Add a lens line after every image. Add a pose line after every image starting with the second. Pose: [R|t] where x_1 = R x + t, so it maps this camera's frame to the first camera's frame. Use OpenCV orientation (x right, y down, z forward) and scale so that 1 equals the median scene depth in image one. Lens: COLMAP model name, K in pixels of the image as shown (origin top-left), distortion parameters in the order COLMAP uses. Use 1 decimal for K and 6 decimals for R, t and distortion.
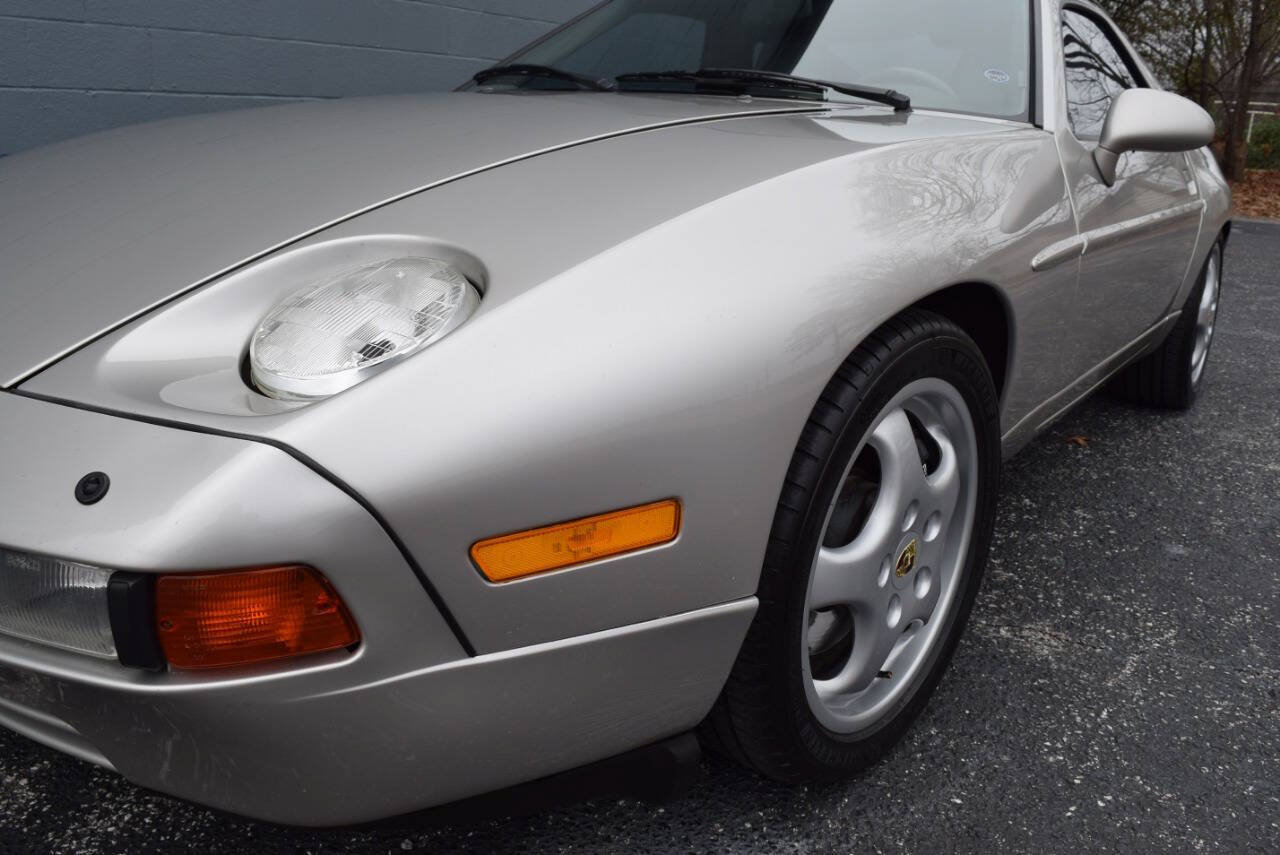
lens RADIAL K [[1041.5, 0, 635.2], [0, 1041.5, 427.4], [0, 0, 1]] dist [-0.094813, 0.019440]
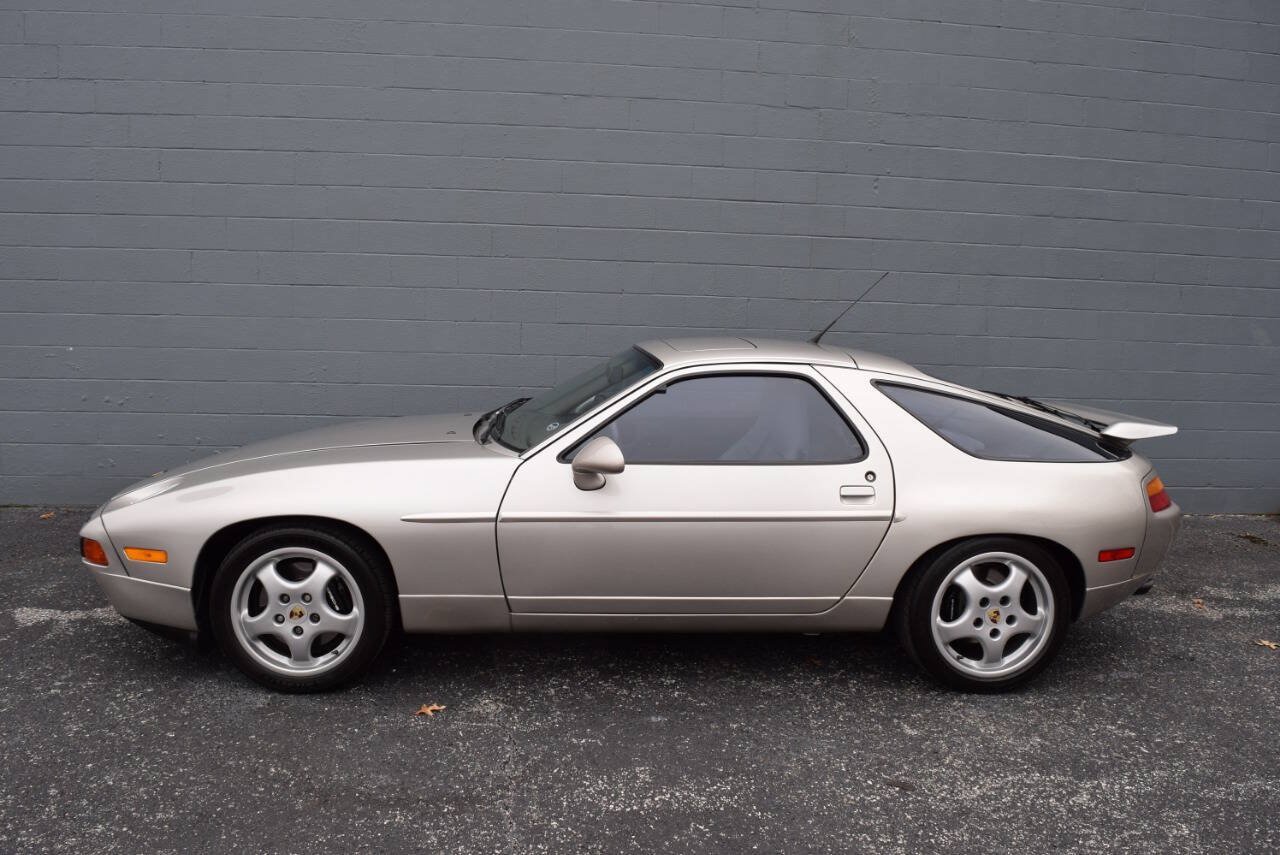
lens RADIAL K [[992.5, 0, 633.2], [0, 992.5, 427.9], [0, 0, 1]] dist [-0.097313, 0.021645]
pose [[0.637192, 0.066324, -0.767846, 2.270106], [-0.219958, 0.970503, -0.098703, -0.219787], [0.738651, 0.231787, 0.632985, -0.145293]]
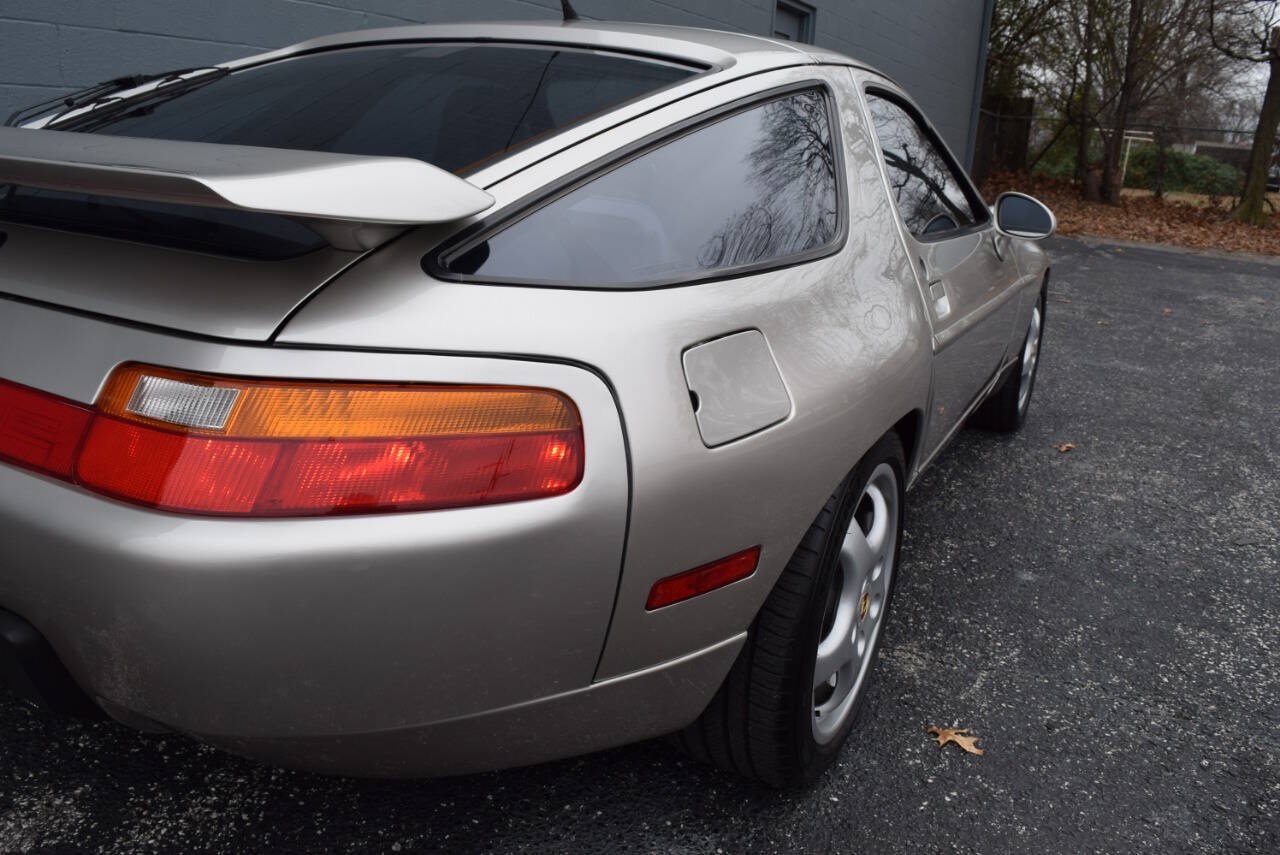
lens RADIAL K [[992.5, 0, 633.2], [0, 992.5, 427.9], [0, 0, 1]] dist [-0.097313, 0.021645]
pose [[0.997197, 0.000150, 0.074819, -0.018318], [-0.000554, 0.999985, 0.005369, -0.081988], [-0.074817, -0.005395, 0.997183, -0.149493]]
